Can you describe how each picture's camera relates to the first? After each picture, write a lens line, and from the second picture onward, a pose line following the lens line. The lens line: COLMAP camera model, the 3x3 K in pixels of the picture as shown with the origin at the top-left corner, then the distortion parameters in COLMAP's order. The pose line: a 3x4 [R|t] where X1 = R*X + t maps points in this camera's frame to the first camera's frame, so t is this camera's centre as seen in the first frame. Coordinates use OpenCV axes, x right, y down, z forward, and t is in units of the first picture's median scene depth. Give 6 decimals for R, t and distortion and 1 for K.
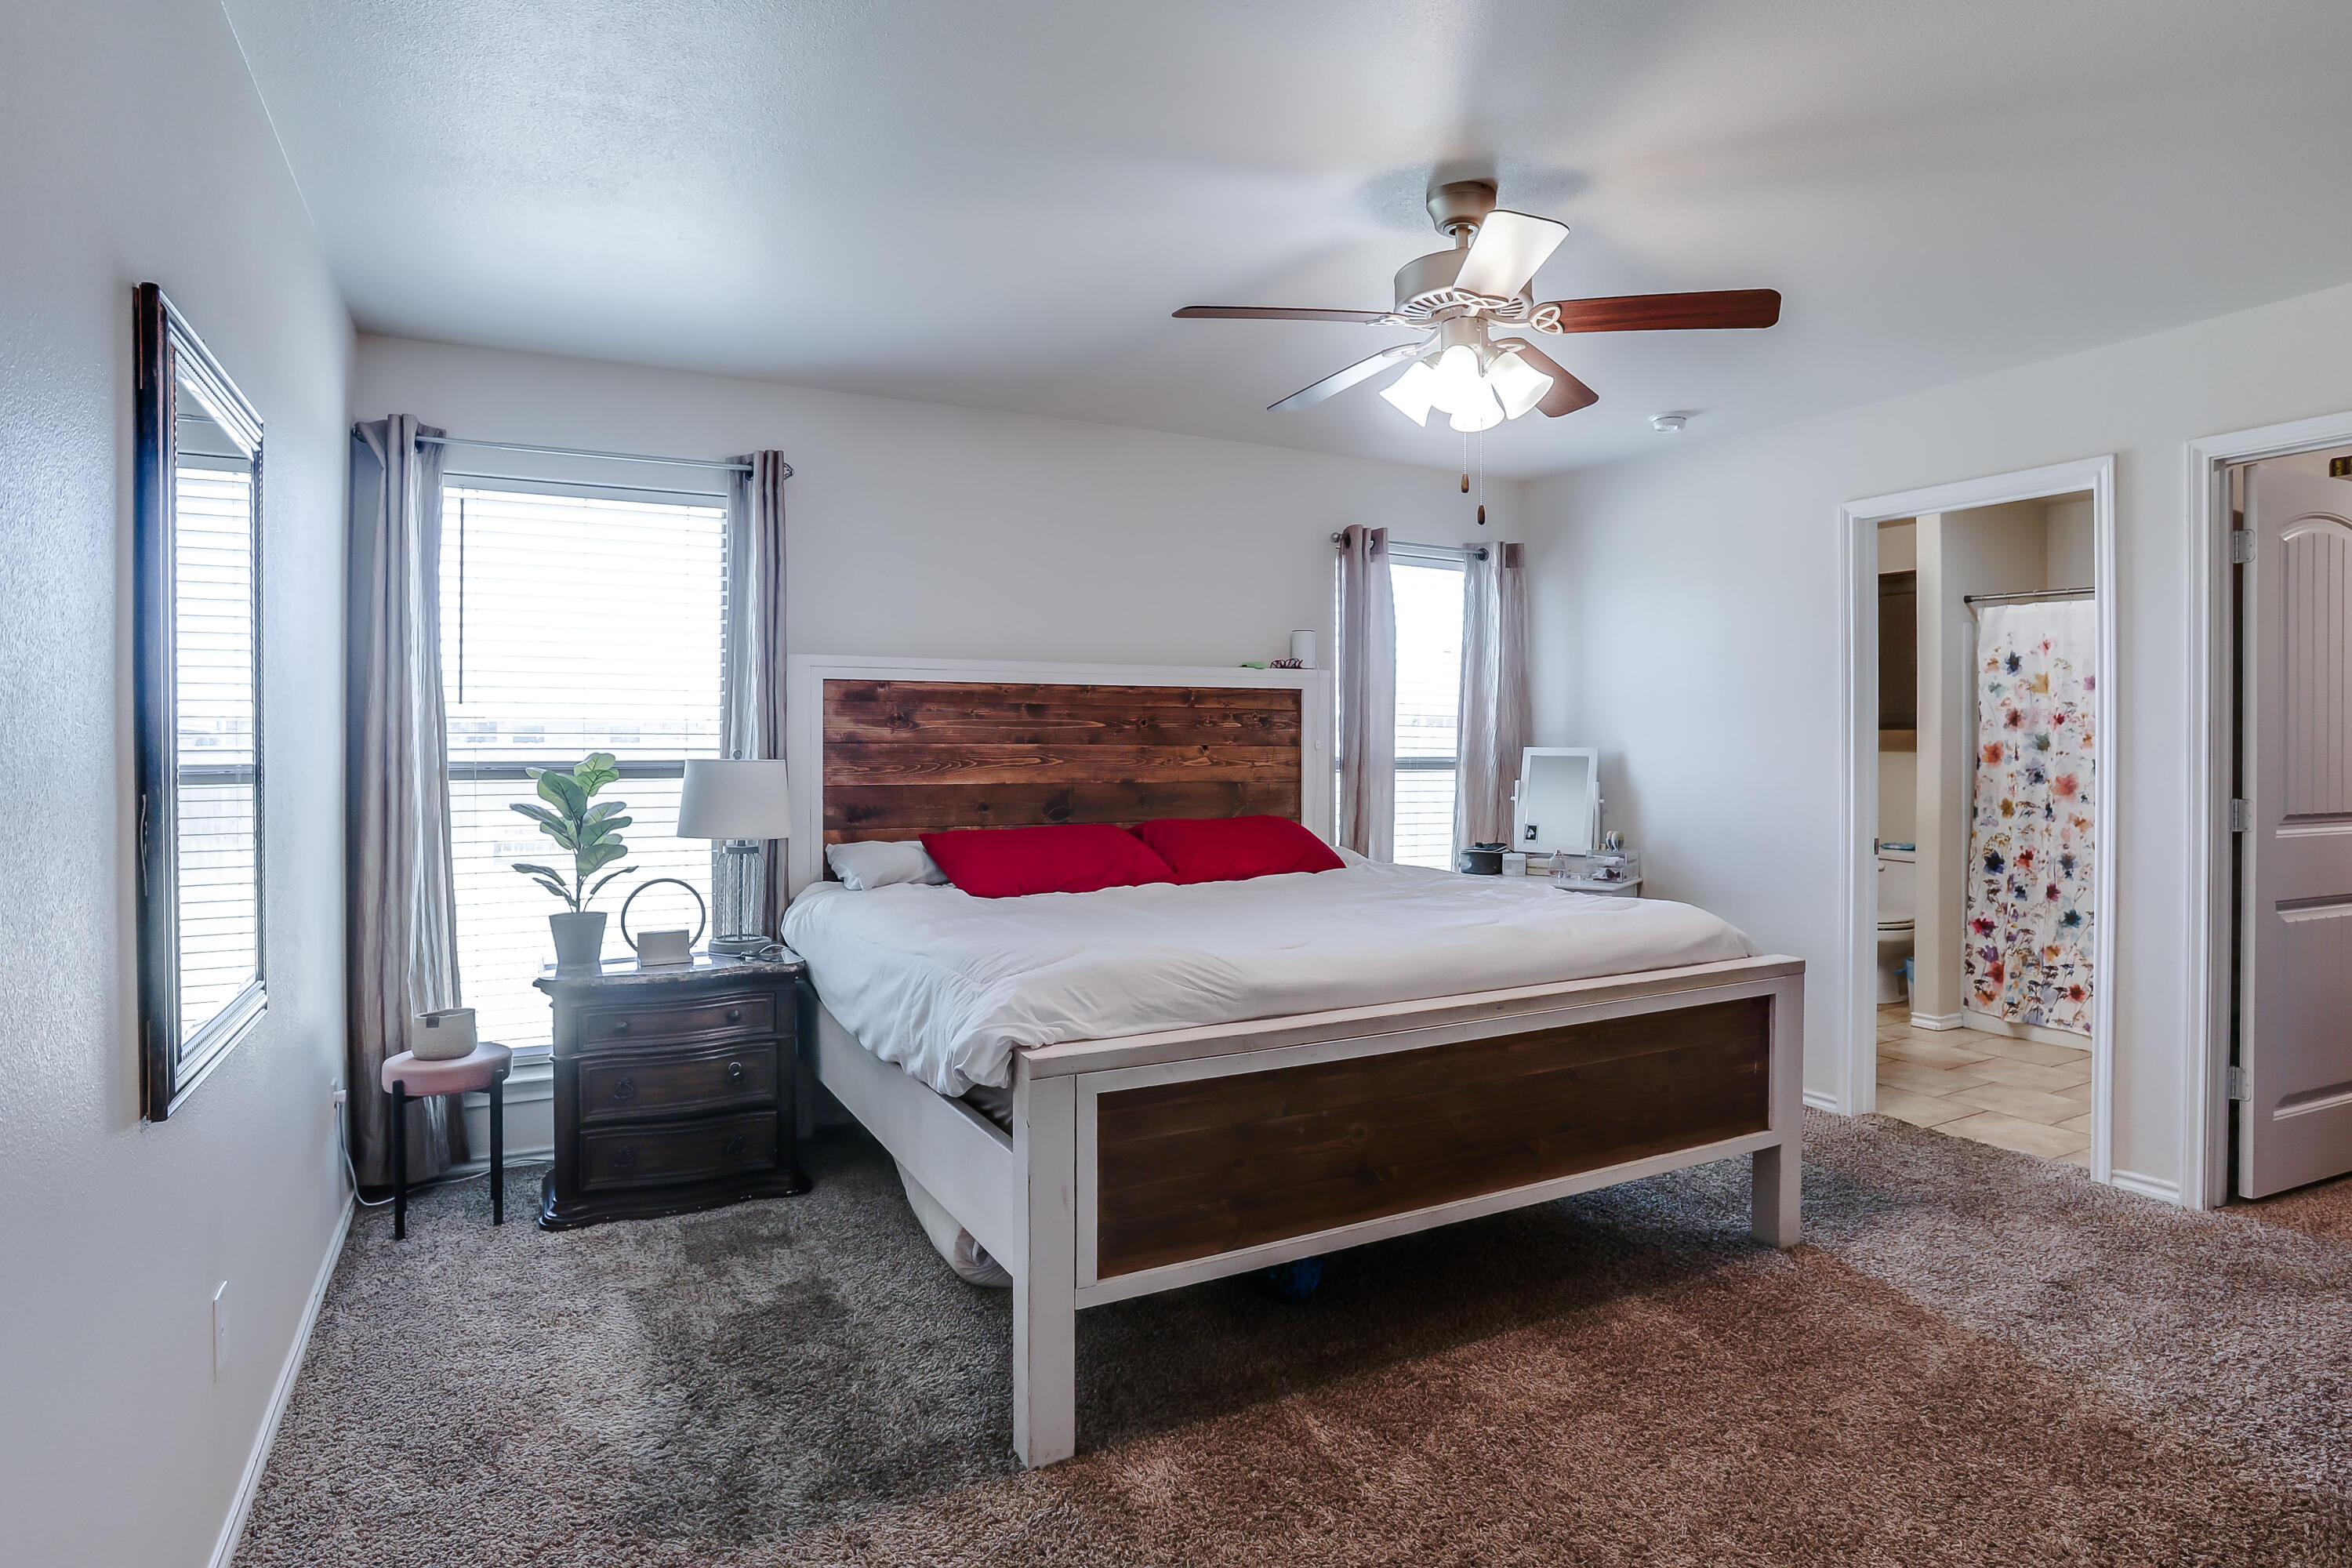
lens RADIAL K [[1256.7, 0, 1170.4], [0, 1256.7, 773.7], [0, 0, 1]] dist [-0.051037, 0.012222]
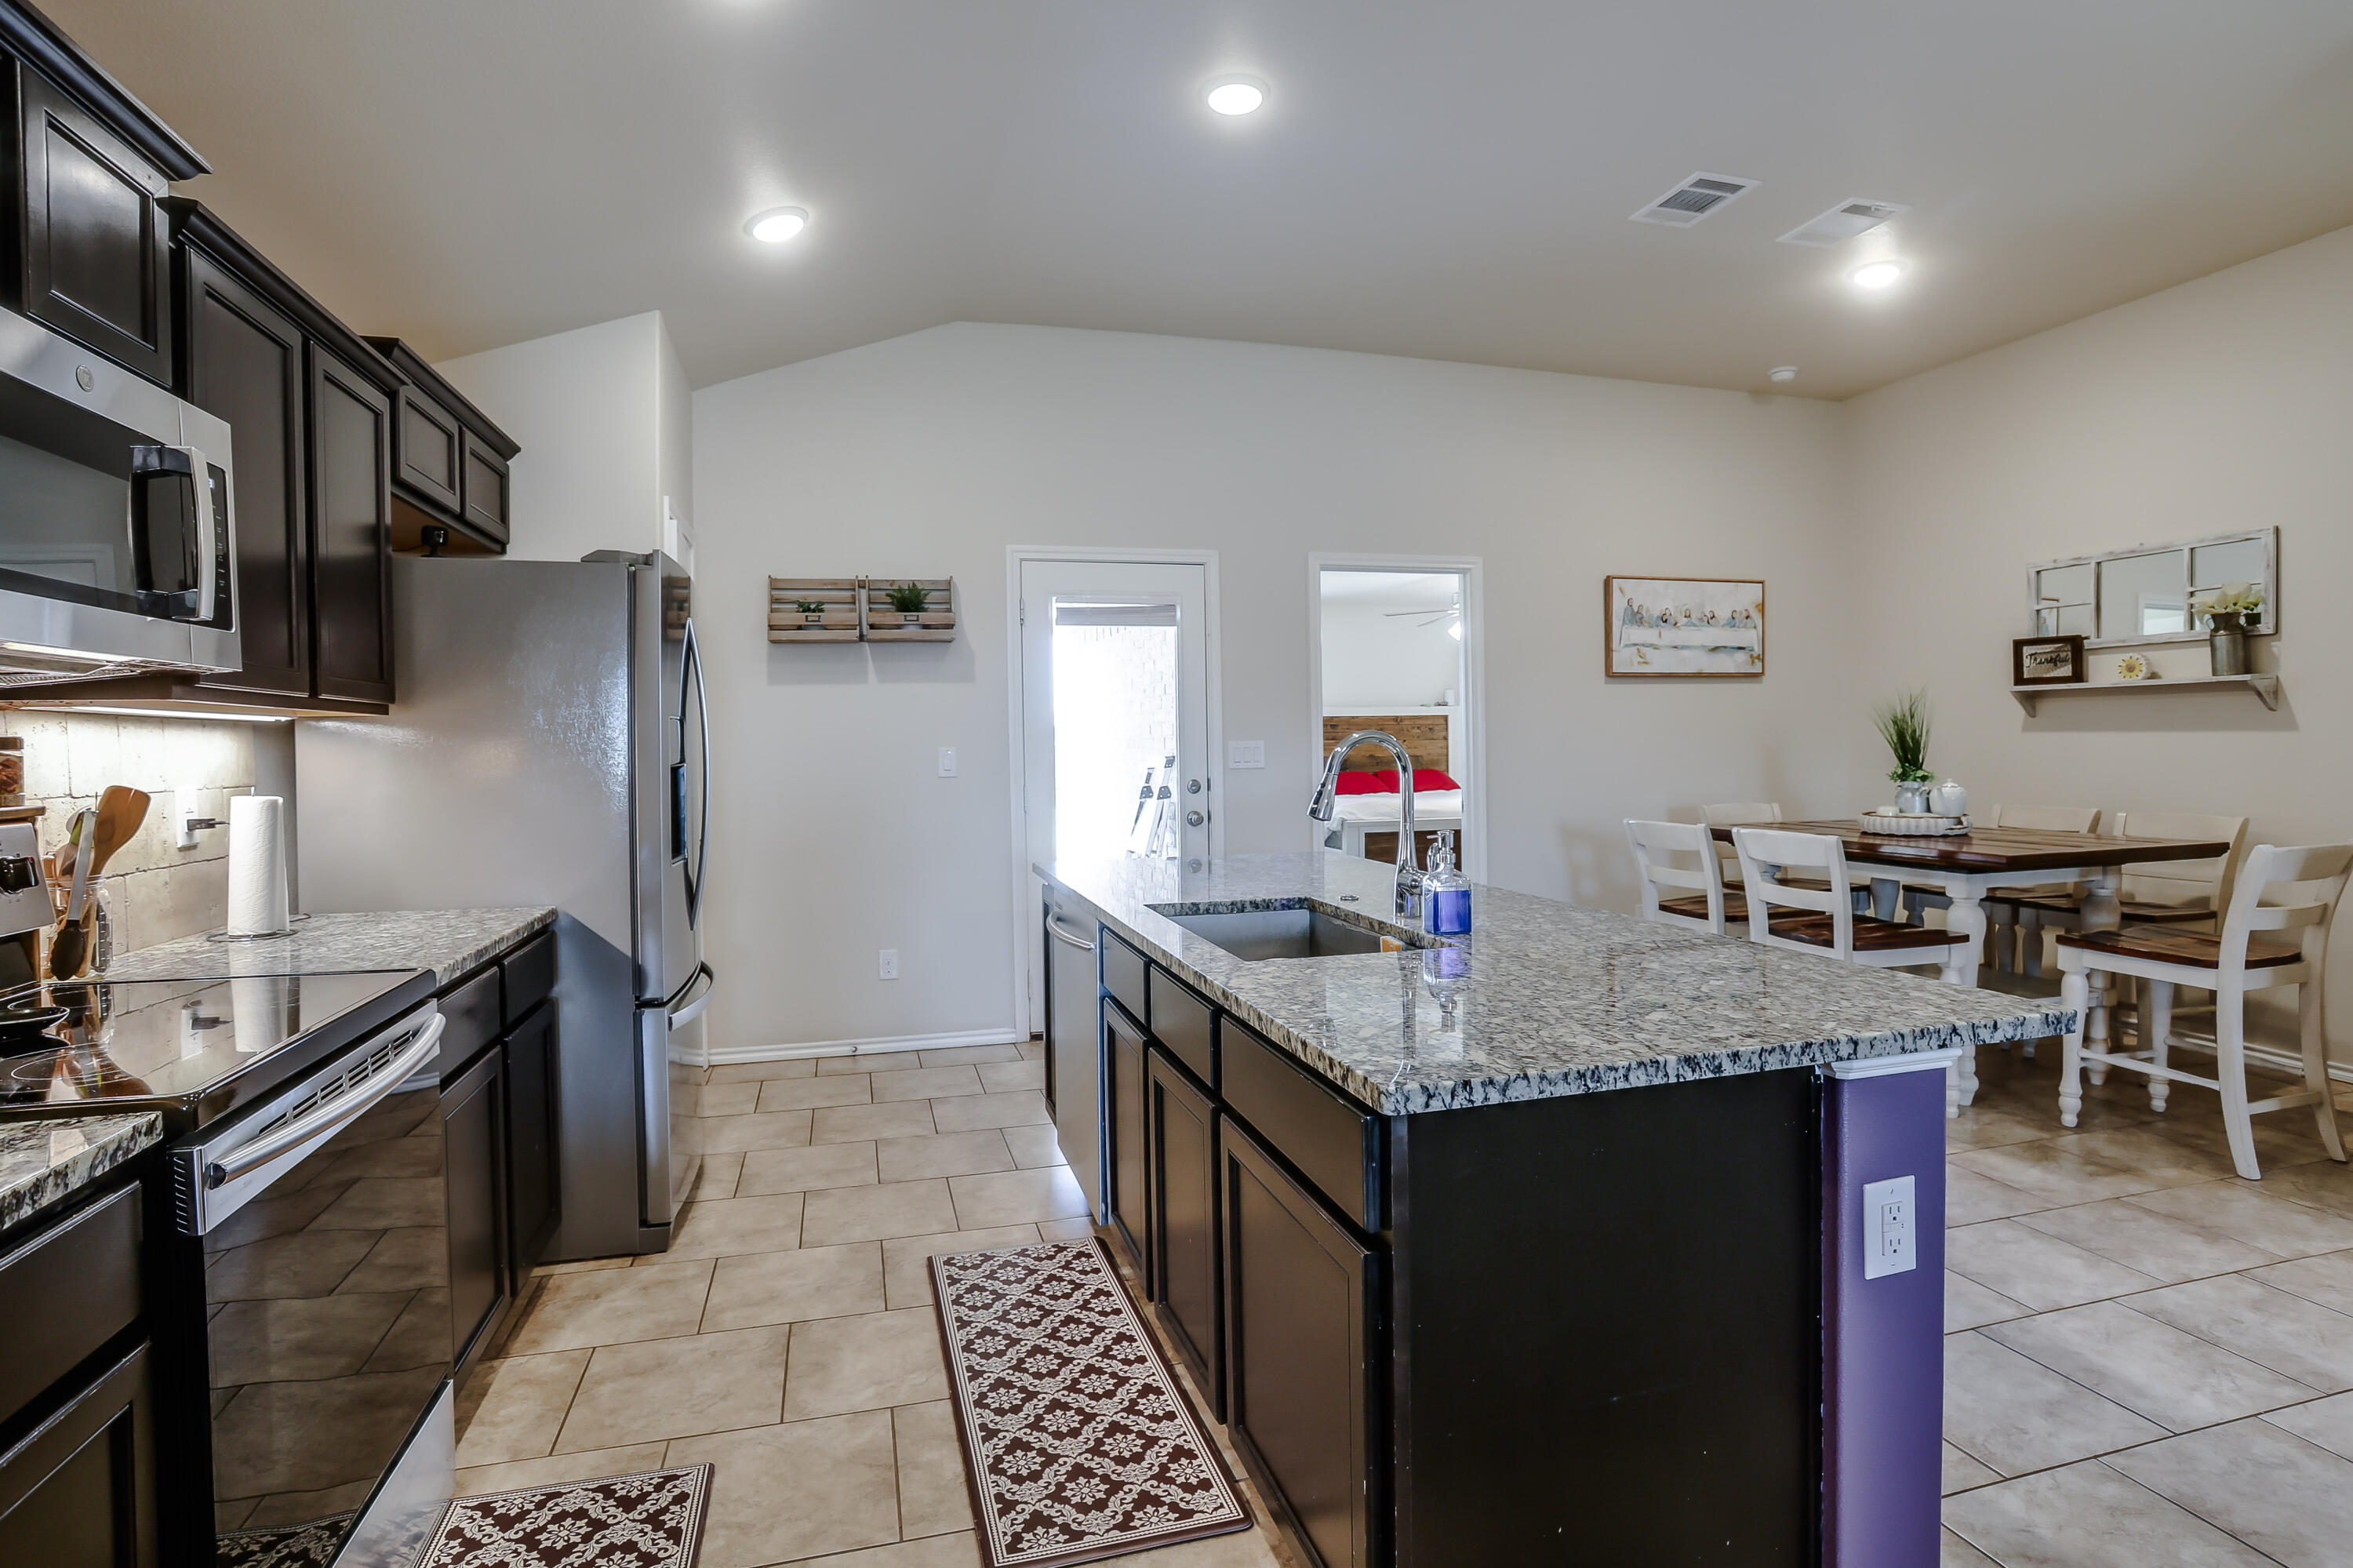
lens RADIAL K [[1197.1, 0, 1179.6], [0, 1197.1, 767.1], [0, 0, 1]] dist [-0.051851, 0.018476]
pose [[0.981409, -0.008953, -0.191719, 0.040361], [0.008873, 0.999960, -0.001278, 0.026068], [0.191723, -0.000447, 0.981449, -1.238579]]
